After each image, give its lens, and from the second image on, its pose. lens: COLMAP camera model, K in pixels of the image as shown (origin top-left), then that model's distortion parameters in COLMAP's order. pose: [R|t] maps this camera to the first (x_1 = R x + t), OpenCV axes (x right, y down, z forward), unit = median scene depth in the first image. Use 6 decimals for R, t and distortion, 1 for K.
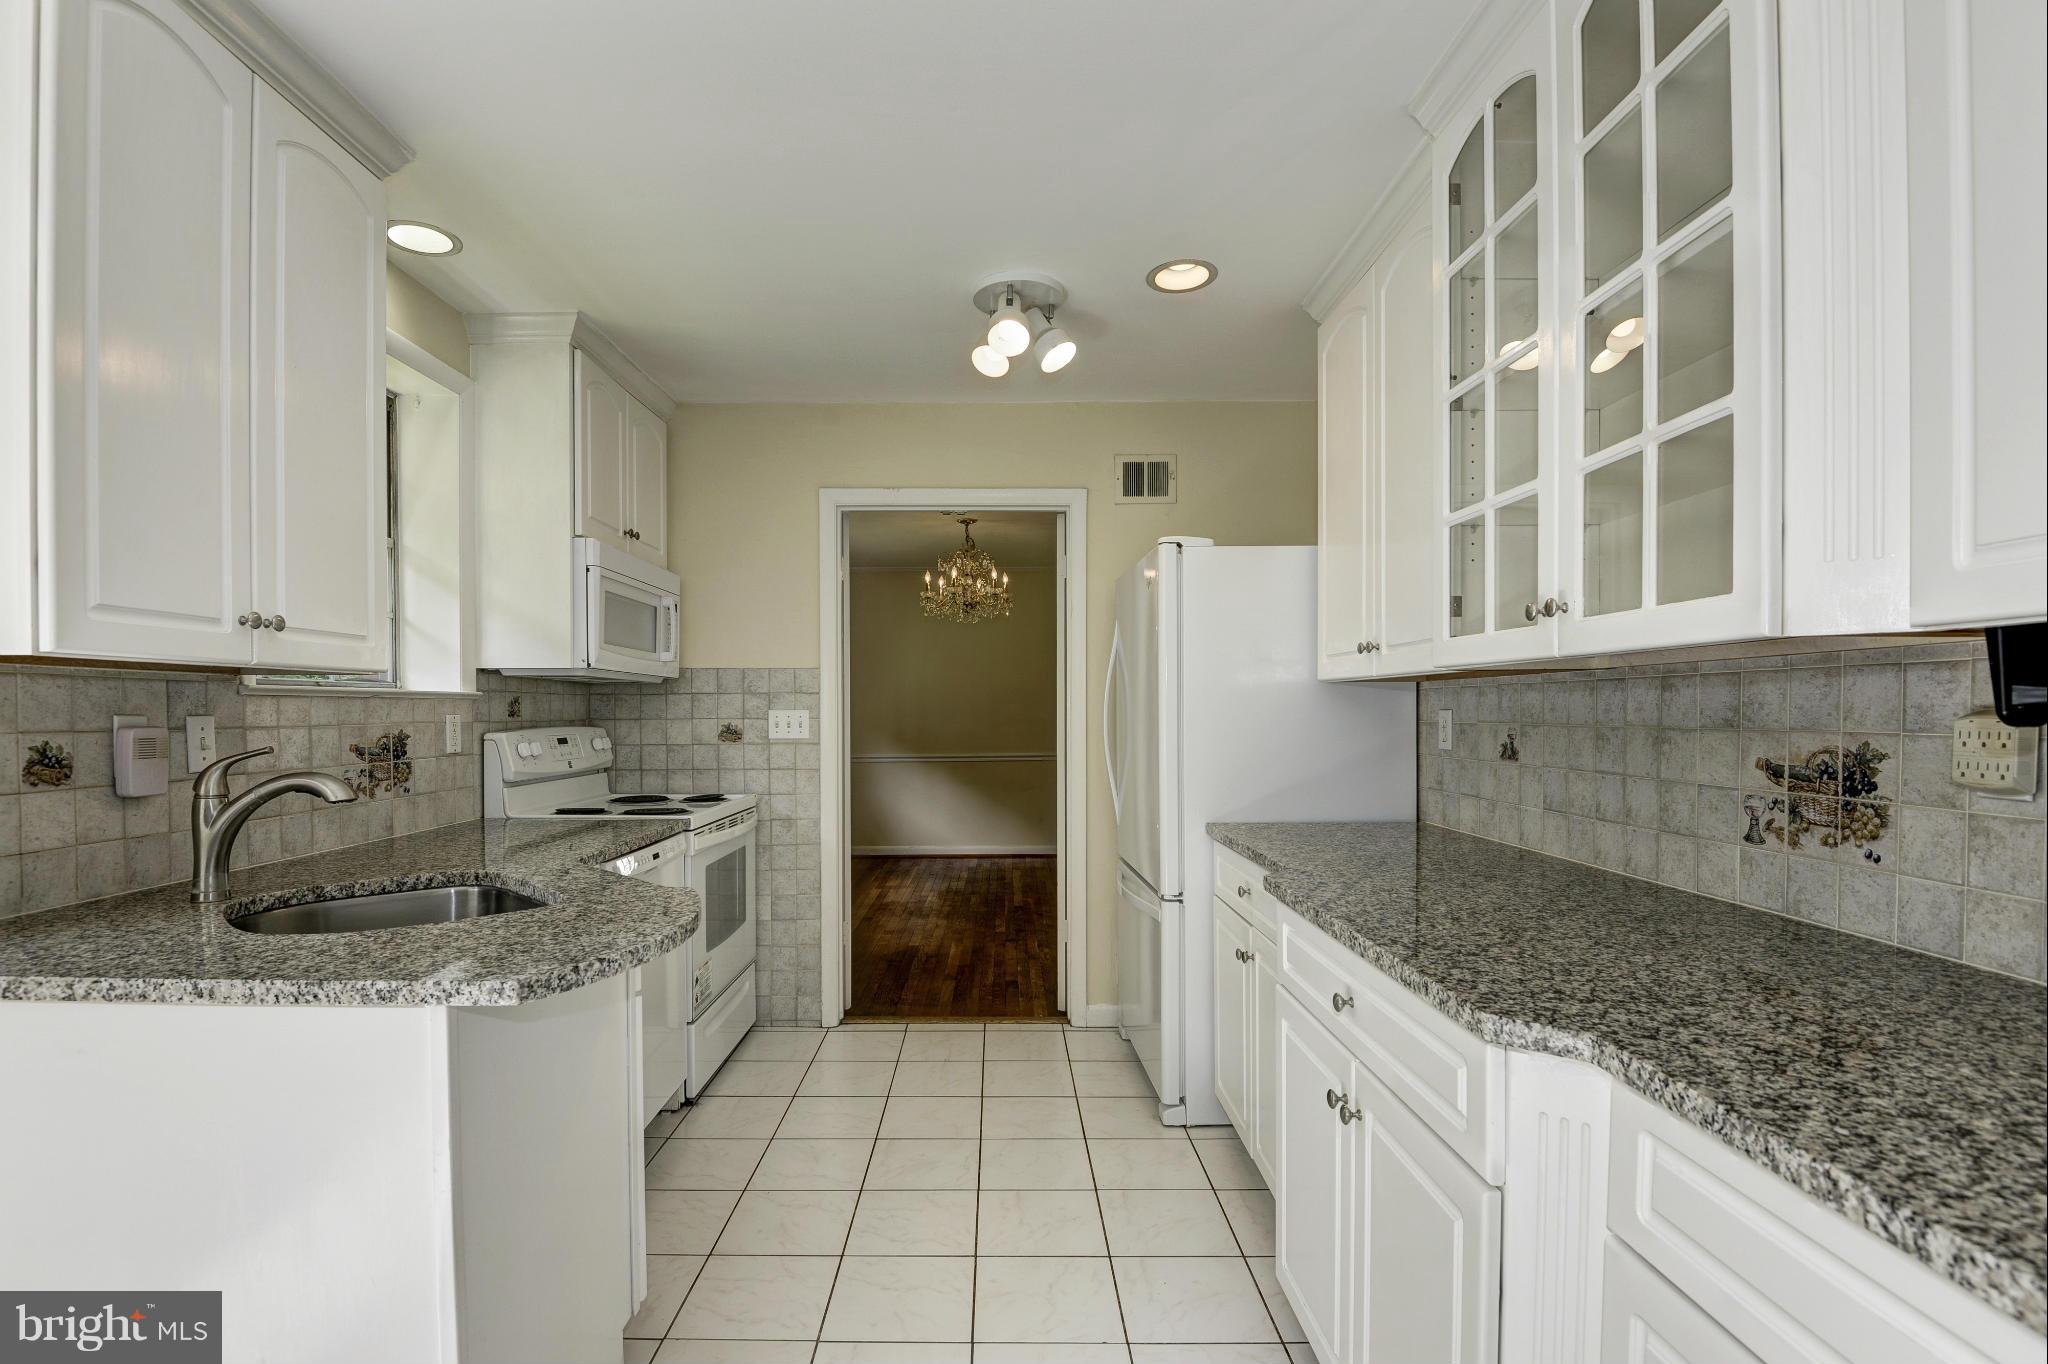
lens RADIAL K [[973.4, 0, 1031.7], [0, 973.4, 687.5], [0, 0, 1]] dist [-0.001698, -0.000712]
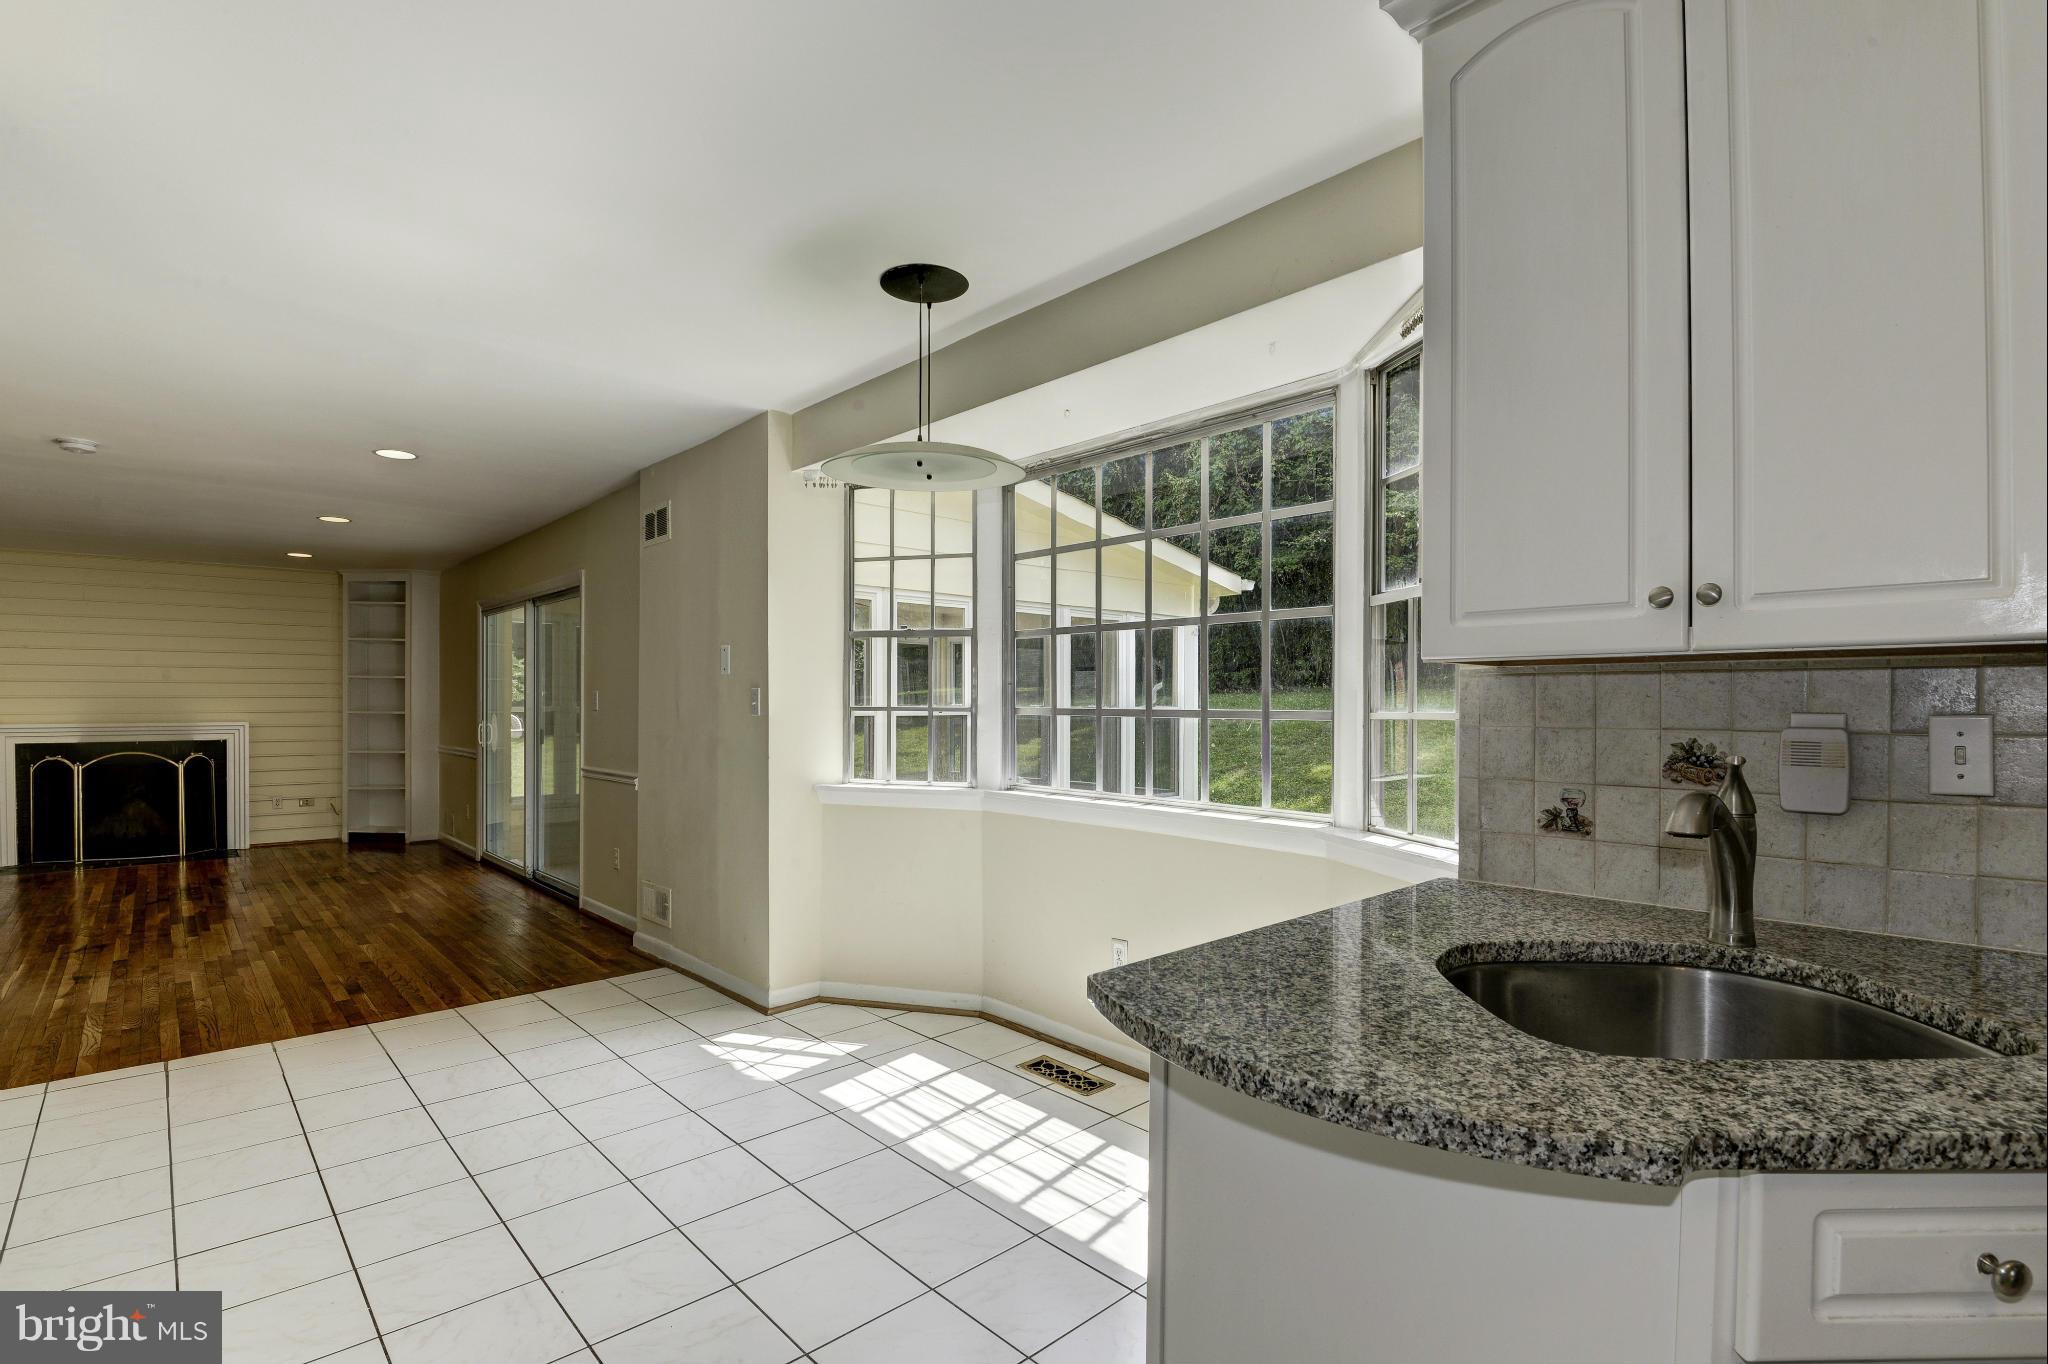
lens RADIAL K [[946.2, 0, 1018.2], [0, 946.2, 714.5], [0, 0, 1]] dist [-0.001029, -0.022591]
pose [[-0.750627, 0.011937, -0.660619, 0.121974], [0.018636, 0.999822, -0.003109, 0.020870], [0.660464, -0.014645, -0.750715, 1.247171]]
